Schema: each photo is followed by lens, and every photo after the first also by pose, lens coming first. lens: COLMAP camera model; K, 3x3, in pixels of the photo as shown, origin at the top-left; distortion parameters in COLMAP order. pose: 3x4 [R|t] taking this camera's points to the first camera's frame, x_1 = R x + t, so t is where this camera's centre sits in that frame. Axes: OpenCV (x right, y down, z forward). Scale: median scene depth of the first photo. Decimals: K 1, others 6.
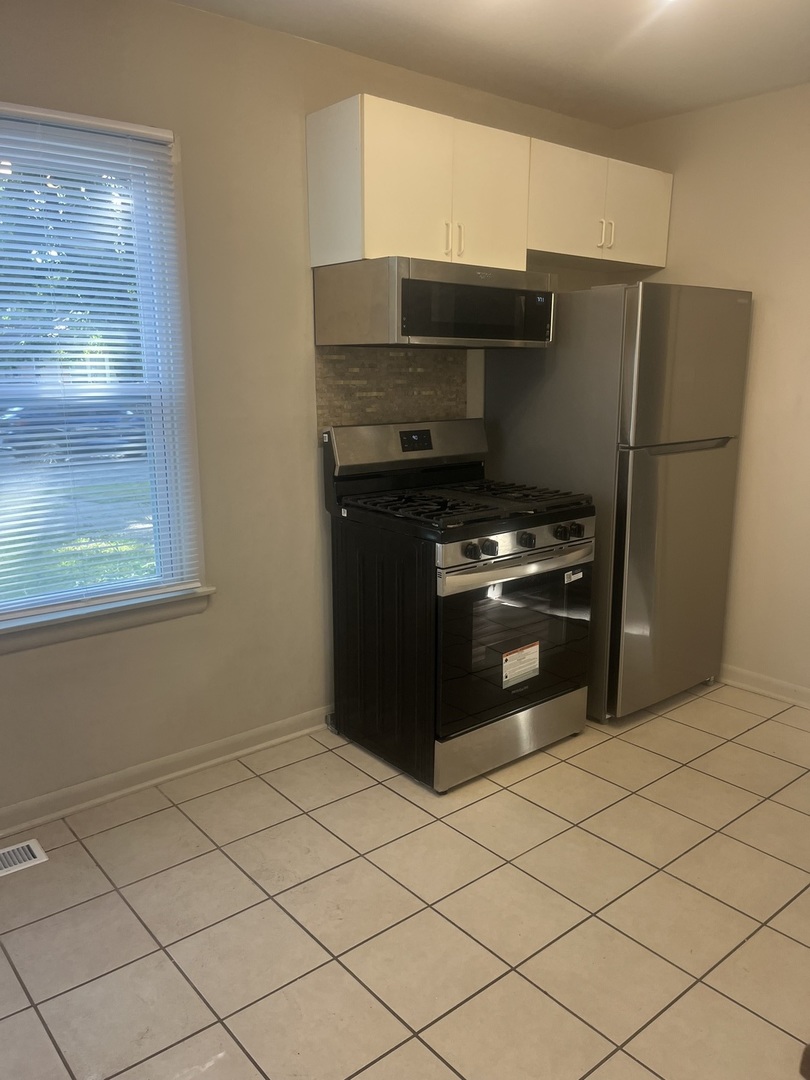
lens RADIAL K [[830.6, 0, 403.6], [0, 830.6, 543.8], [0, 0, 1]] dist [0.060748, 0.000488]
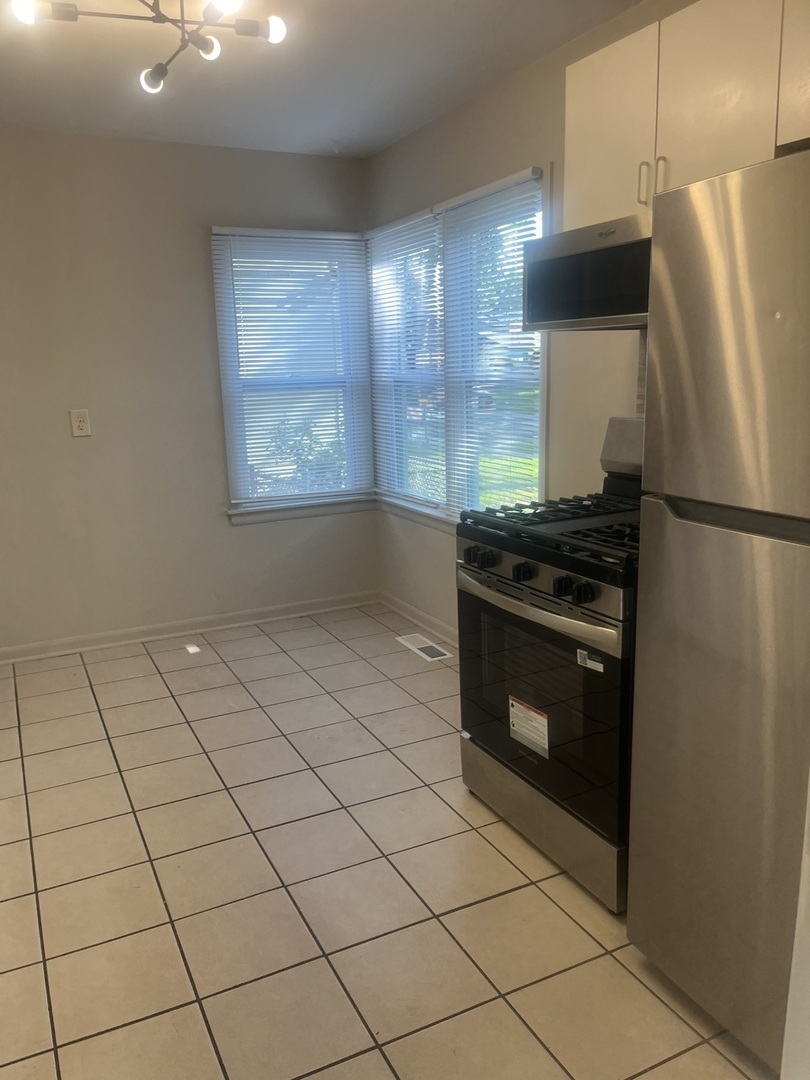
lens RADIAL K [[830.6, 0, 402.2], [0, 830.6, 537.0], [0, 0, 1]] dist [0.060748, 0.000488]
pose [[-0.232020, 0.205949, -0.950658, 0.885493], [-0.170239, 0.953647, 0.248145, -0.205638], [0.957698, 0.219414, -0.186205, 0.978250]]
